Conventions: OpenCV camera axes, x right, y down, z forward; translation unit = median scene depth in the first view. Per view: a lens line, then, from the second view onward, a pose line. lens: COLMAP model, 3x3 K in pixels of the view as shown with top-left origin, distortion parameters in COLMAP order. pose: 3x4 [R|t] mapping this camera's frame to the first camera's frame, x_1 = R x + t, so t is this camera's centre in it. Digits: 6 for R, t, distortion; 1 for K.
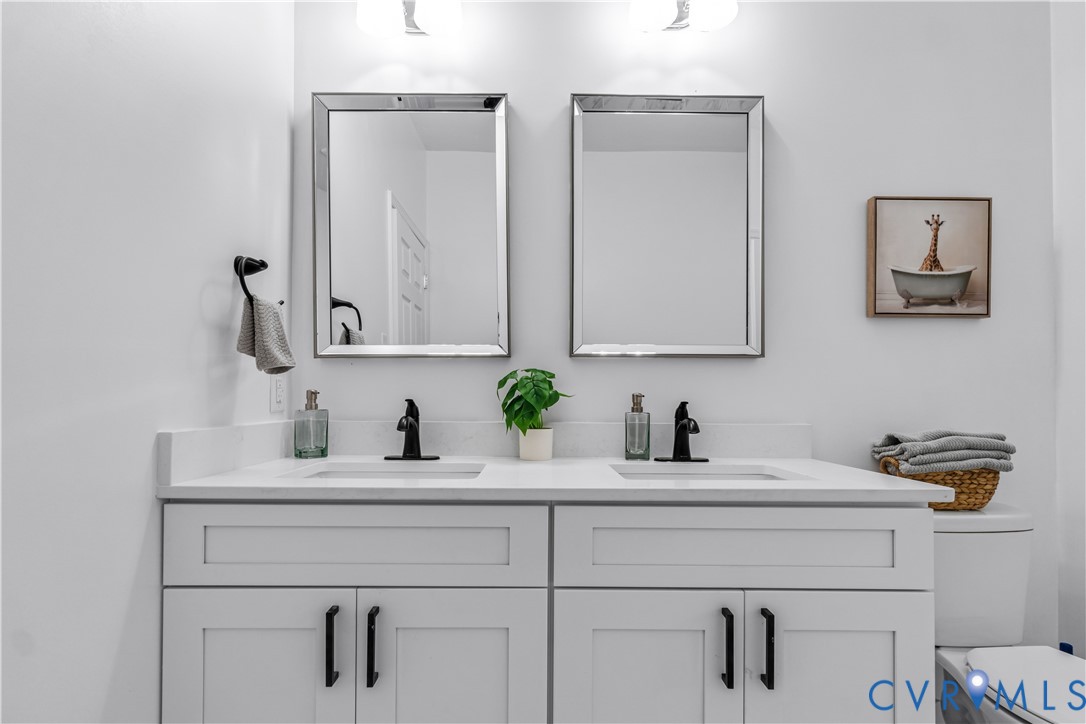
lens RADIAL K [[549.0, 0, 543.2], [0, 549.0, 381.4], [0, 0, 1]] dist [-0.002298, 0.000165]
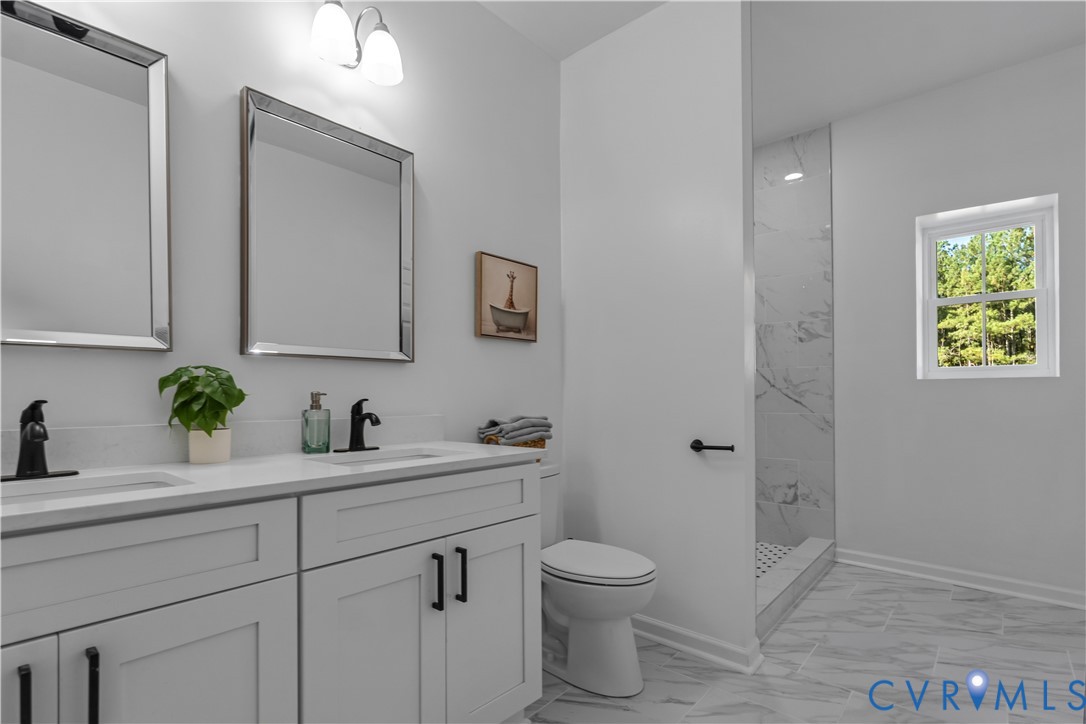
lens RADIAL K [[534.7, 0, 541.3], [0, 534.7, 382.3], [0, 0, 1]] dist [0.003845, 0.000642]
pose [[0.670856, 0.009631, 0.741525, -0.319172], [-0.014516, 0.999895, 0.000146, -0.004045], [-0.741445, -0.010862, 0.670926, -0.040651]]
